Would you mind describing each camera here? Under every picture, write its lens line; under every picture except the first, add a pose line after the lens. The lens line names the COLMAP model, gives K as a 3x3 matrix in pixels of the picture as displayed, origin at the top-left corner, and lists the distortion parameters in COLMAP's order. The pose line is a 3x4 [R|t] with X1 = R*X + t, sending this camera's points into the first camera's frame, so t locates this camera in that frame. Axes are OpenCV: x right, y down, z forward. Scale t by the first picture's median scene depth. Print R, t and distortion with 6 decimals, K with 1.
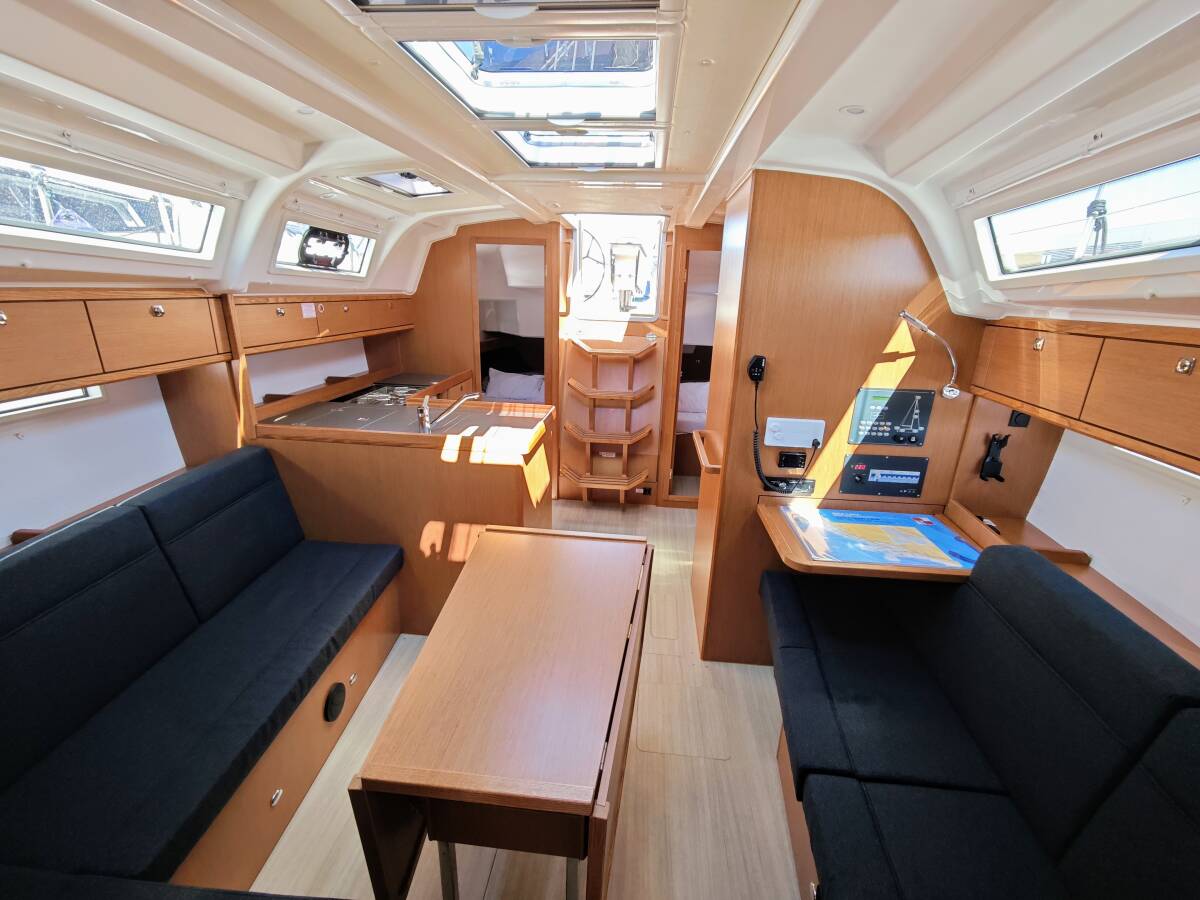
lens RADIAL K [[493.9, 0, 603.5], [0, 493.9, 450.9], [0, 0, 1]] dist [0.001855, 0.000065]
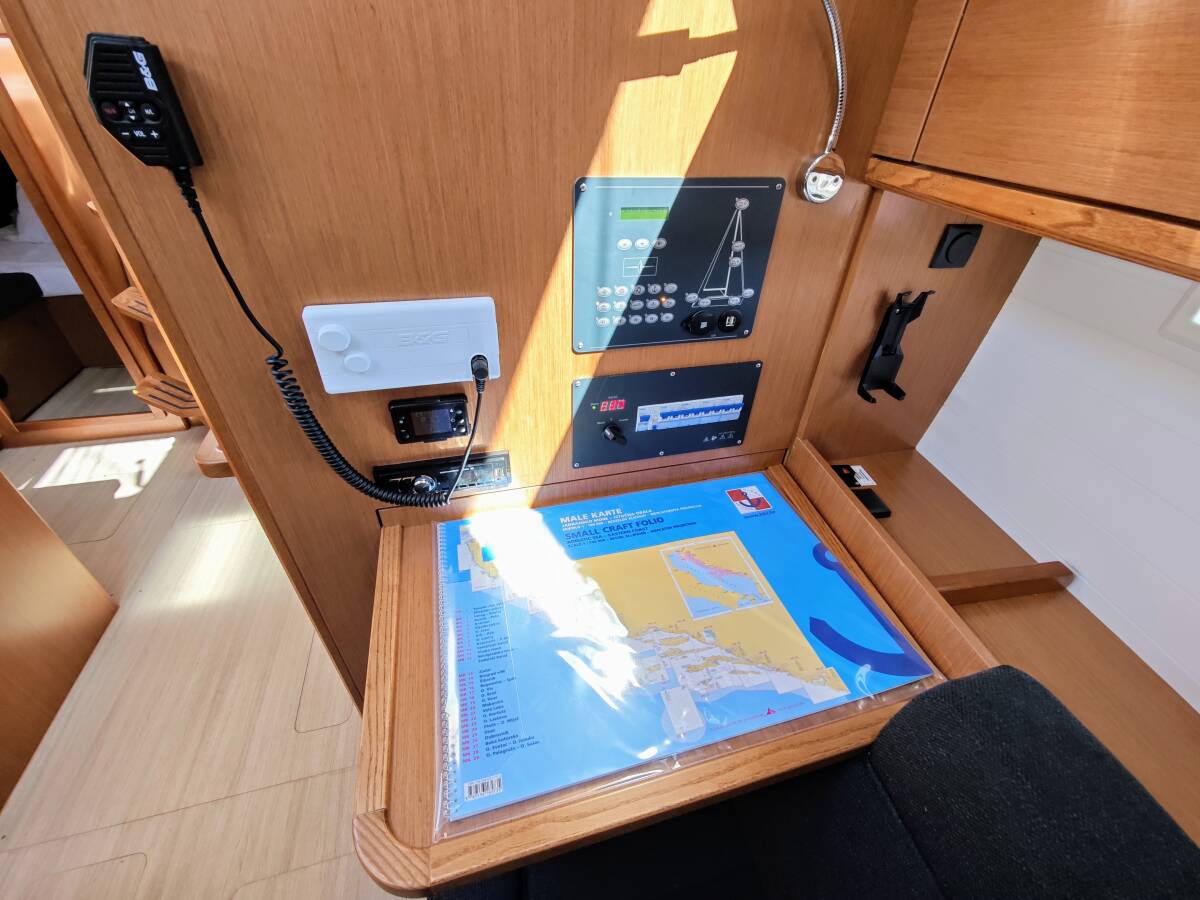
lens RADIAL K [[493.9, 0, 602.7], [0, 493.9, 445.7], [0, 0, 1]] dist [0.001855, 0.000065]
pose [[0.938507, -0.193247, 0.286111, 0.403434], [0.089618, 0.936632, 0.338658, -0.073512], [-0.333425, -0.292192, 0.896354, 0.657789]]
